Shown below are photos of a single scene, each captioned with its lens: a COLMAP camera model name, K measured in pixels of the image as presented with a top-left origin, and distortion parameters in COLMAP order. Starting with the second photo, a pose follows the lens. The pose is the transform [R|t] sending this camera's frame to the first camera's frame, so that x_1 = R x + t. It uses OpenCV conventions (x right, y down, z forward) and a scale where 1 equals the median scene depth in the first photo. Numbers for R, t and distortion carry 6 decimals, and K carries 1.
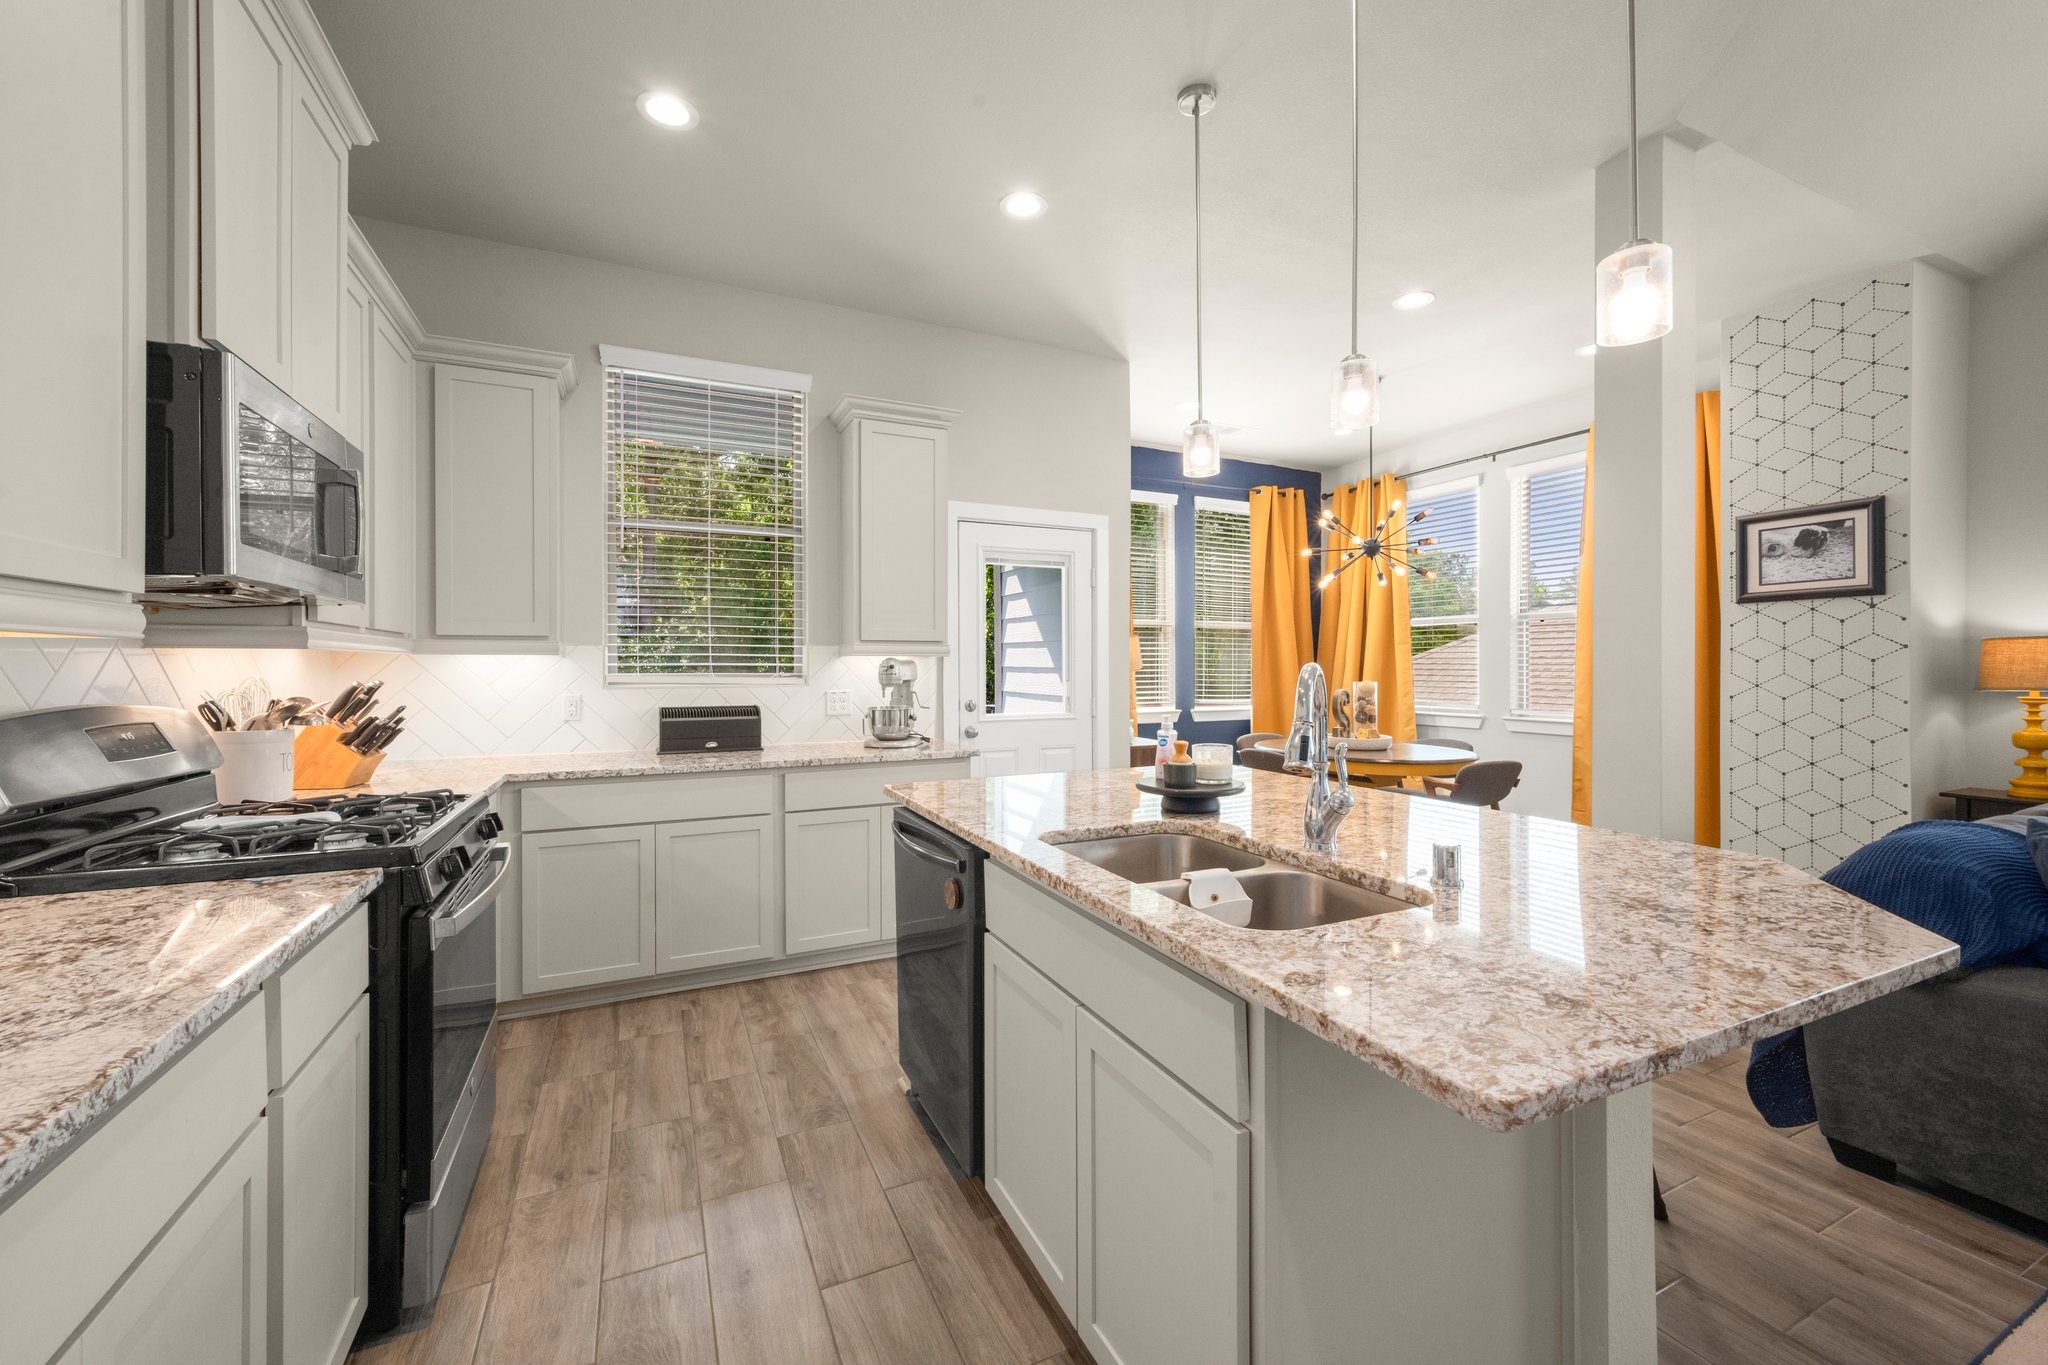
lens RADIAL K [[824.6, 0, 1024.6], [0, 824.6, 668.2], [0, 0, 1]] dist [0.002177, 0.000782]
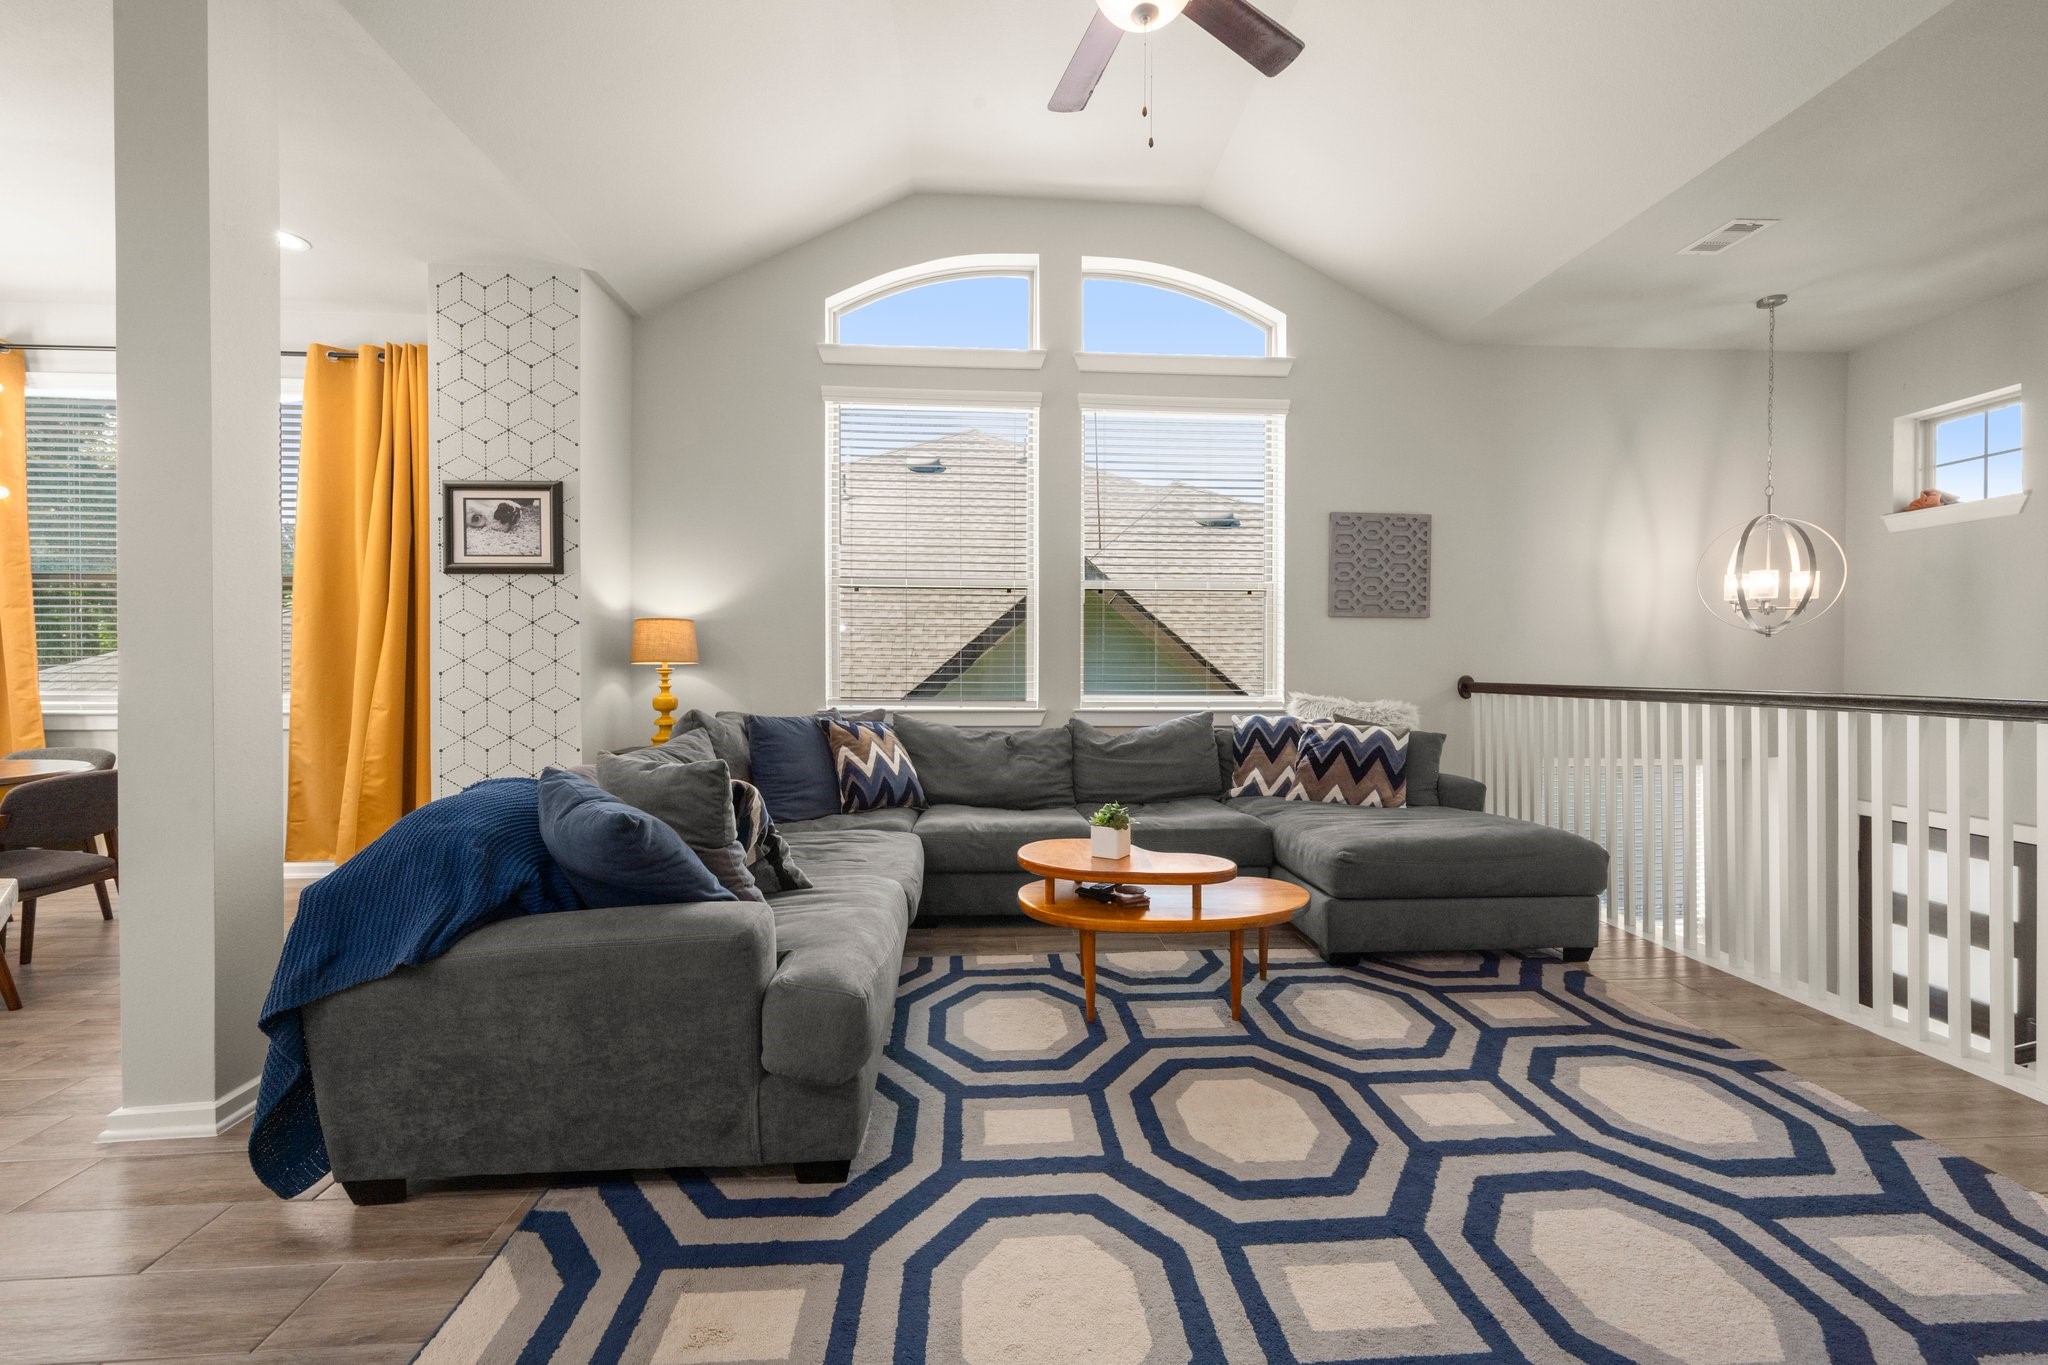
lens RADIAL K [[824.6, 0, 1042.7], [0, 824.6, 670.0], [0, 0, 1]] dist [0.002177, 0.000782]
pose [[0.363630, -0.003327, 0.931537, 0.260799], [0.000473, 0.999994, 0.003387, 0.031402], [-0.931543, -0.000791, 0.363630, 0.030897]]
